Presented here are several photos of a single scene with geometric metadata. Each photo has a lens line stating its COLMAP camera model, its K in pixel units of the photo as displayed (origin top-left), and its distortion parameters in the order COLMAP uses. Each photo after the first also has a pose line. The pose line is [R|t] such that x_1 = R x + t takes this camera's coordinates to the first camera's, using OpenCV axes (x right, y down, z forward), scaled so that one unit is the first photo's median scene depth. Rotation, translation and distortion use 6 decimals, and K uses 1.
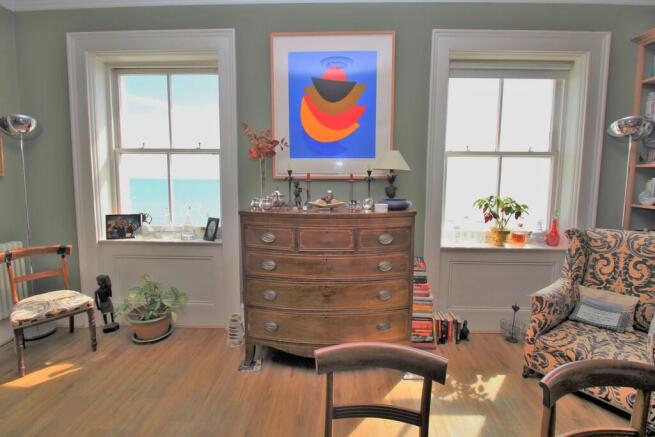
lens RADIAL K [[303.4, 0, 331.7], [0, 303.4, 211.7], [0, 0, 1]] dist [0.003431, -0.016101]
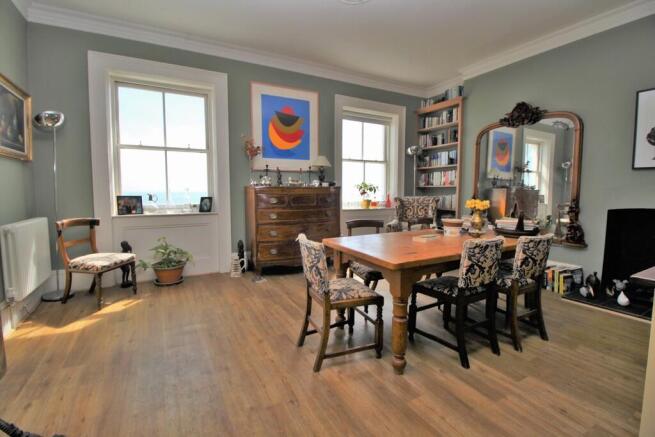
lens RADIAL K [[303.4, 0, 331.7], [0, 303.4, 211.7], [0, 0, 1]] dist [0.003431, -0.016101]
pose [[0.858263, -0.043027, 0.511403, -0.662858], [0.057778, 0.998245, -0.012980, 0.154314], [-0.509947, 0.040688, 0.859243, -0.574539]]
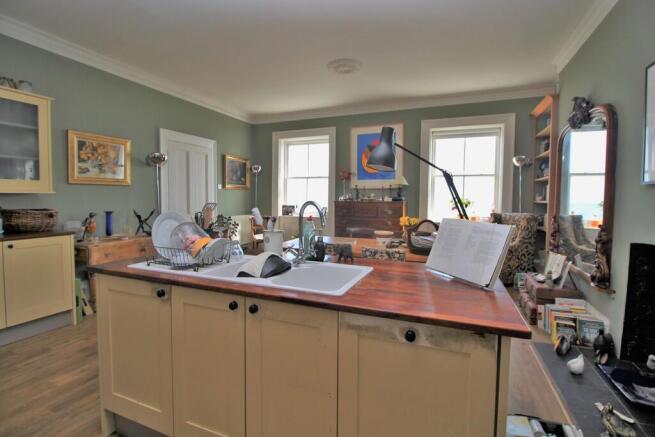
lens RADIAL K [[303.4, 0, 331.7], [0, 303.4, 211.7], [0, 0, 1]] dist [0.003431, -0.016101]
pose [[0.940437, 0.016766, -0.339554, 0.452465], [-0.036021, 0.998075, -0.050483, 0.179203], [0.338054, 0.059707, 0.939231, -1.167232]]
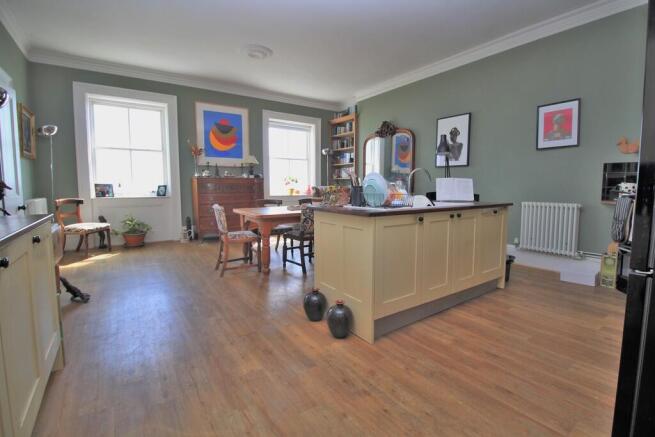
lens RADIAL K [[303.4, 0, 331.7], [0, 303.4, 211.7], [0, 0, 1]] dist [0.003431, -0.016101]
pose [[0.803926, -0.057187, 0.591973, -0.727734], [0.062698, 0.997969, 0.011262, 0.257229], [-0.591415, 0.028061, 0.805879, -1.323259]]
